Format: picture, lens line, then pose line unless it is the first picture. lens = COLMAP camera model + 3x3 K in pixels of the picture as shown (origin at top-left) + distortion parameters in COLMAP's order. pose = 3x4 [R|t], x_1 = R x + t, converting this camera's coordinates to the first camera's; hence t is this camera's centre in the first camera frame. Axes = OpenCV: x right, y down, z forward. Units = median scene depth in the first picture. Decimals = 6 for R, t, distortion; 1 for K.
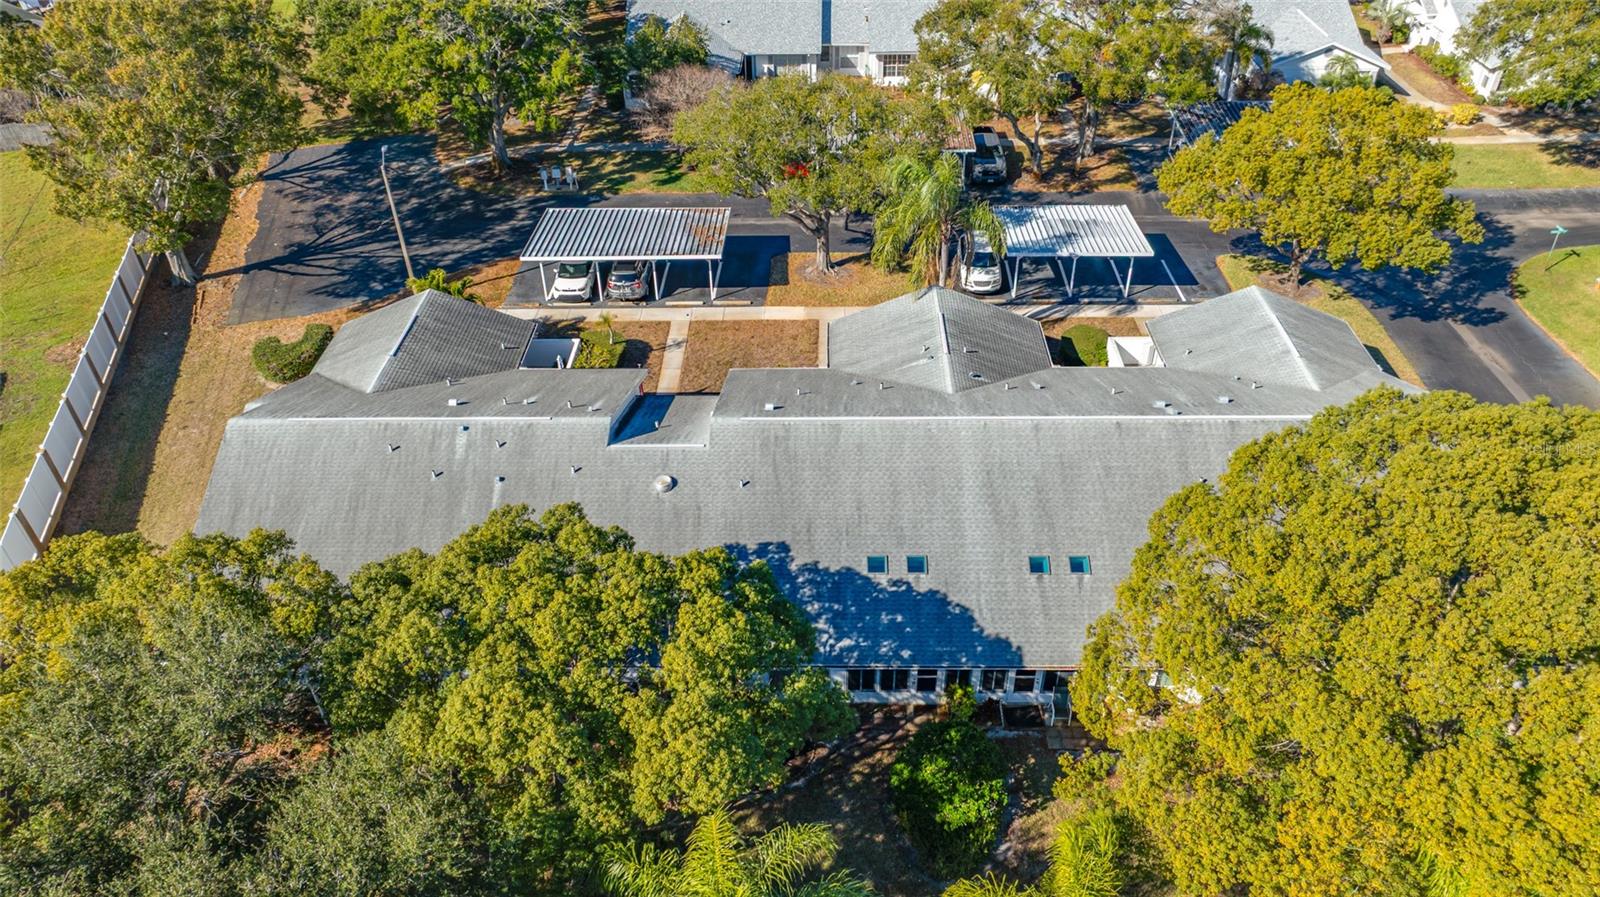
lens RADIAL K [[1128.7, 0, 794.2], [0, 1128.7, 476.7], [0, 0, 1]] dist [-0.020886, 0.009989]
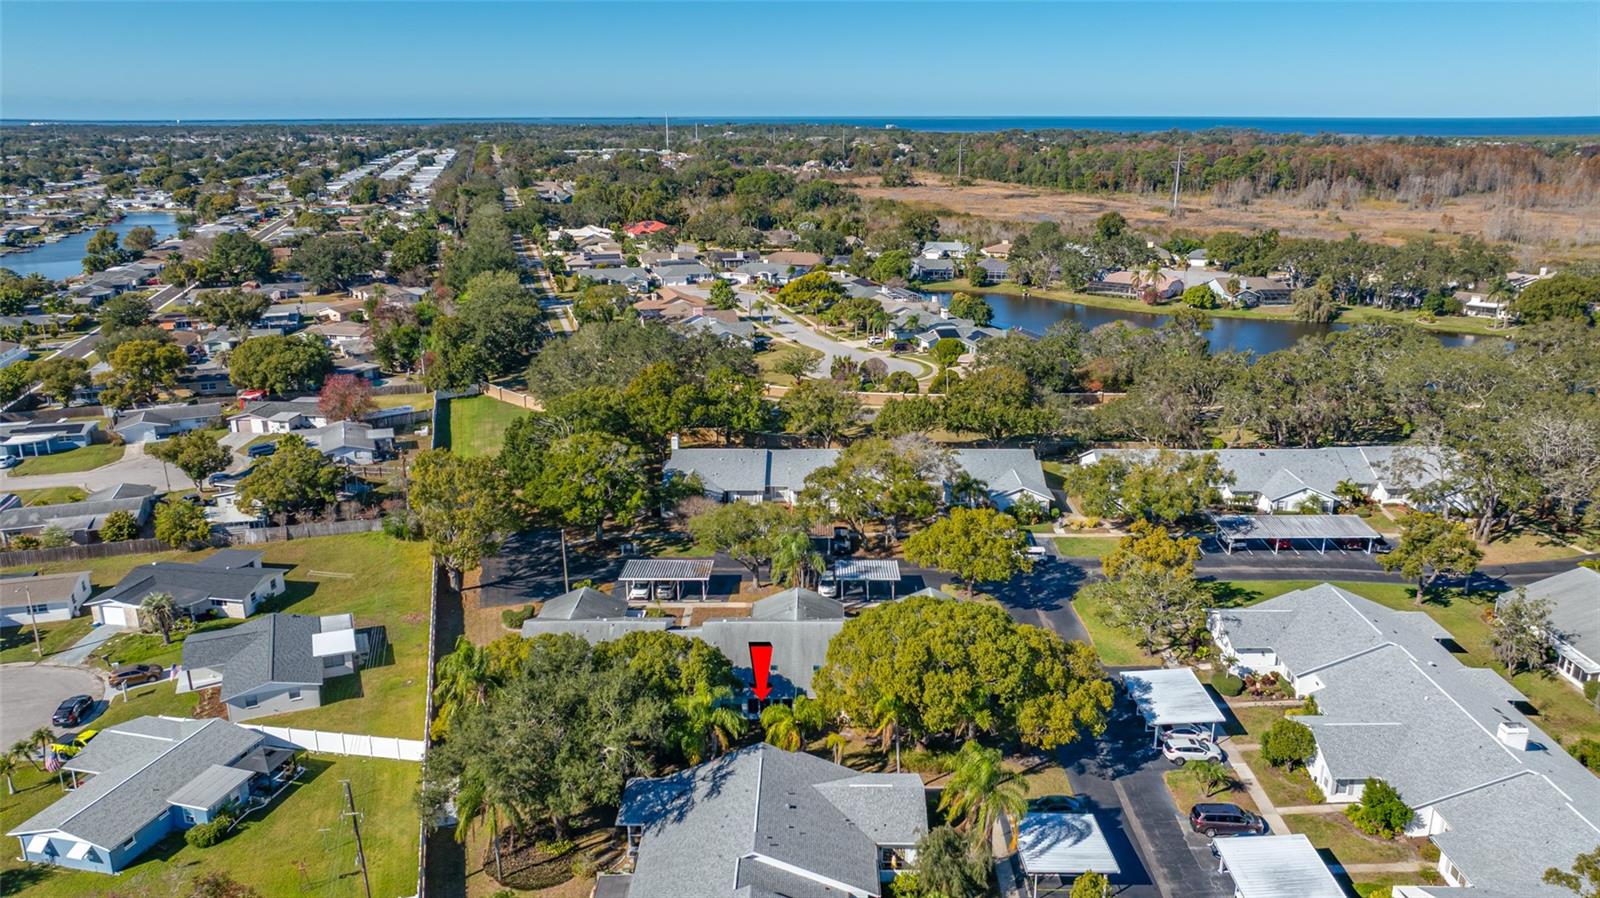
lens RADIAL K [[1128.7, 0, 794.2], [0, 1128.7, 477.2], [0, 0, 1]] dist [-0.020886, 0.009989]
pose [[0.999911, 0.009955, 0.008833, 0.076771], [-0.006244, 0.937014, -0.349236, 0.364520], [-0.011753, 0.349150, 0.936993, -1.075704]]
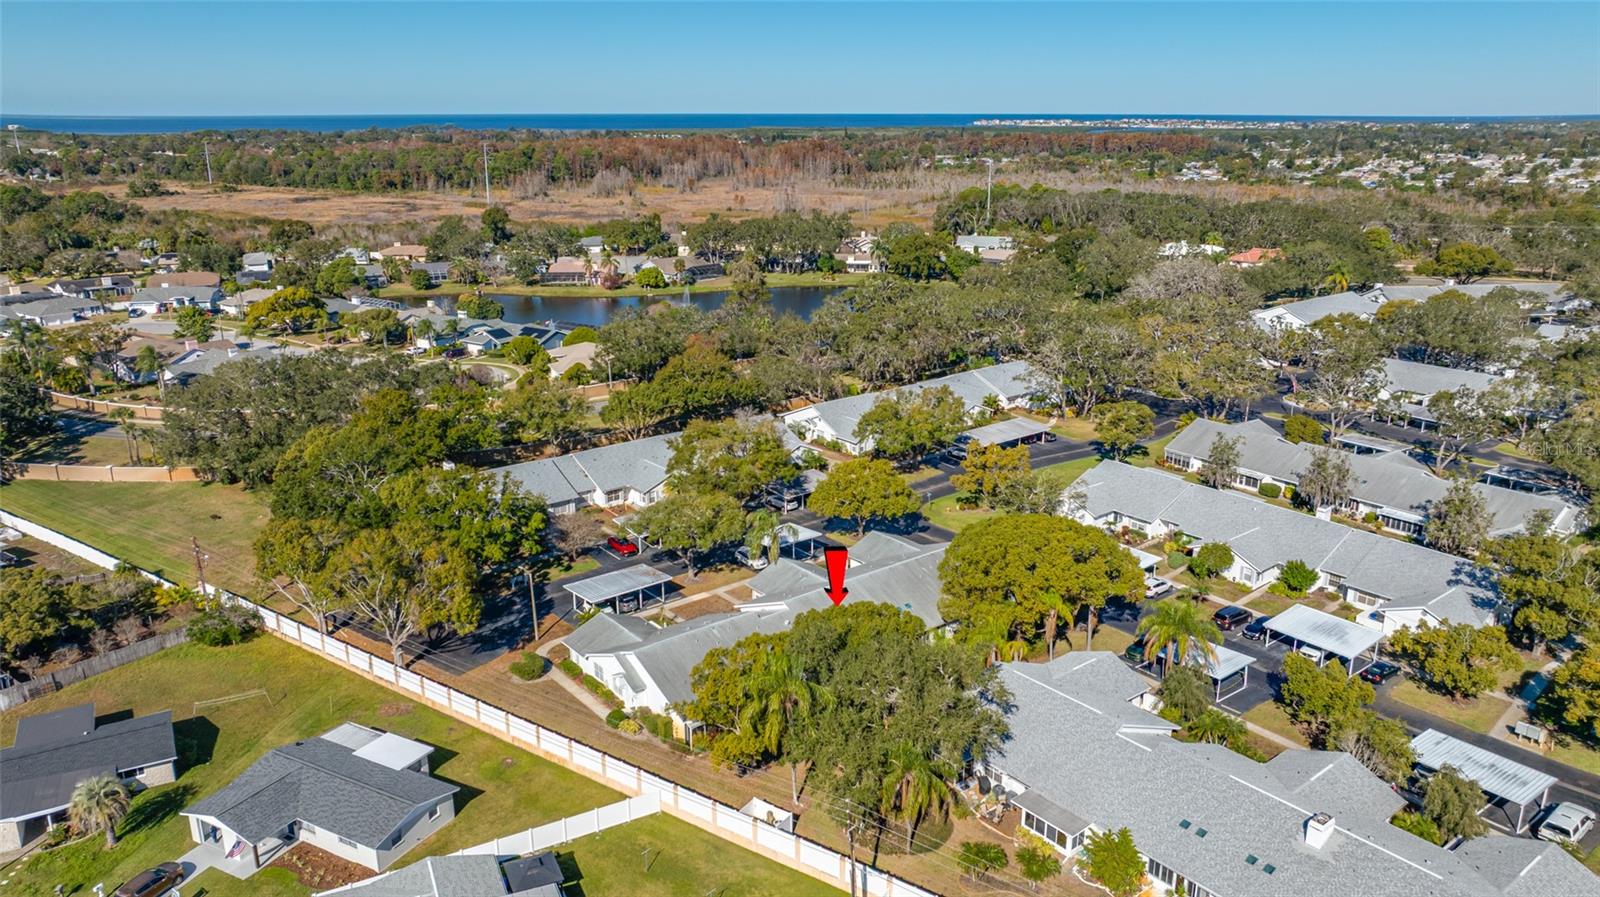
lens RADIAL K [[1128.7, 0, 794.2], [0, 1128.7, 476.7], [0, 0, 1]] dist [-0.020886, 0.009989]
pose [[0.770197, -0.184106, 0.610657, -1.097914], [0.387441, 0.895589, -0.218654, 0.187864], [-0.506643, 0.405000, 0.761110, -0.818729]]
